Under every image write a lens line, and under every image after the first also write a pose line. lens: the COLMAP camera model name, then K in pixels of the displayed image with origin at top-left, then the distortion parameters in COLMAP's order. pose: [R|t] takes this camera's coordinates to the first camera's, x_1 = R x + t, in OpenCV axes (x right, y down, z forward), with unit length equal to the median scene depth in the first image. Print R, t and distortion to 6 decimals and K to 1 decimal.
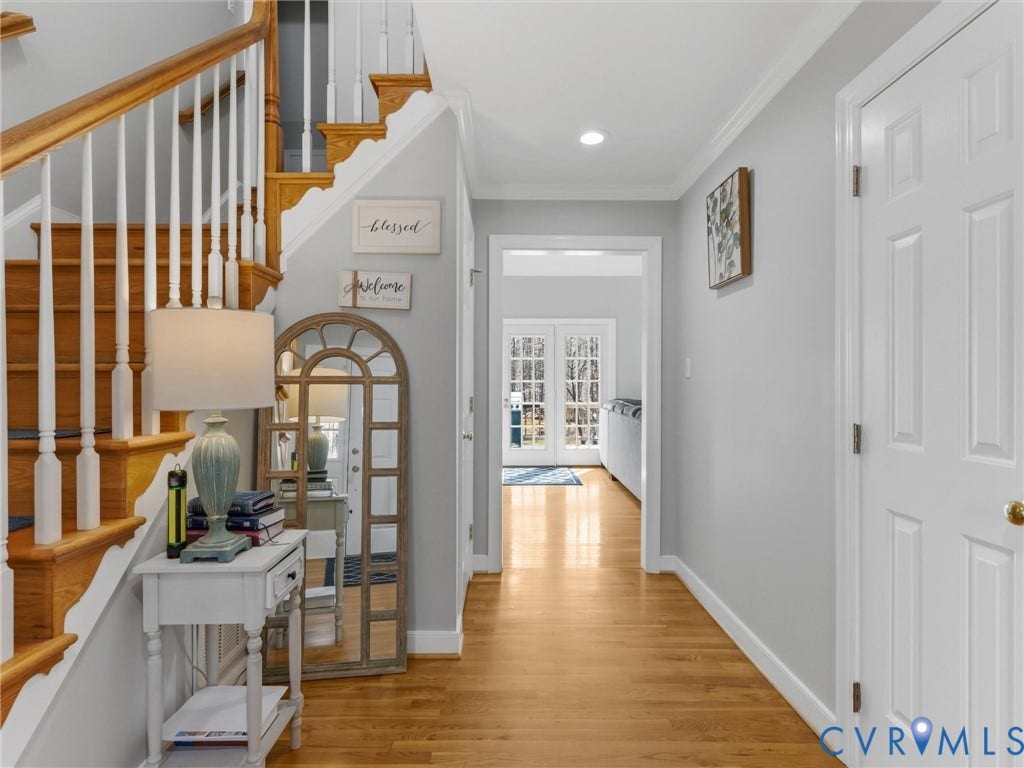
lens RADIAL K [[486.3, 0, 512.5], [0, 486.3, 385.6], [0, 0, 1]] dist [-0.000545, -0.000198]
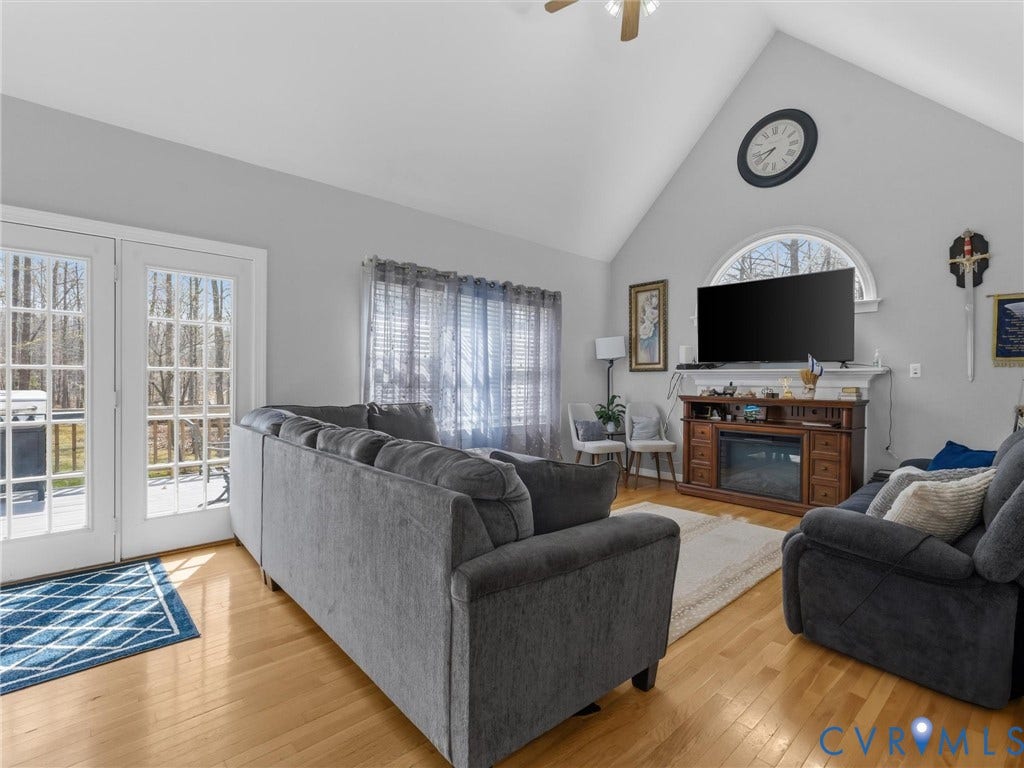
lens RADIAL K [[486.3, 0, 507.6], [0, 486.3, 382.6], [0, 0, 1]] dist [-0.000545, -0.000198]
pose [[0.736055, 0.006182, 0.676894, 0.052923], [-0.010737, 0.999939, 0.002544, -0.000143], [-0.676837, -0.009141, 0.736076, 0.461985]]
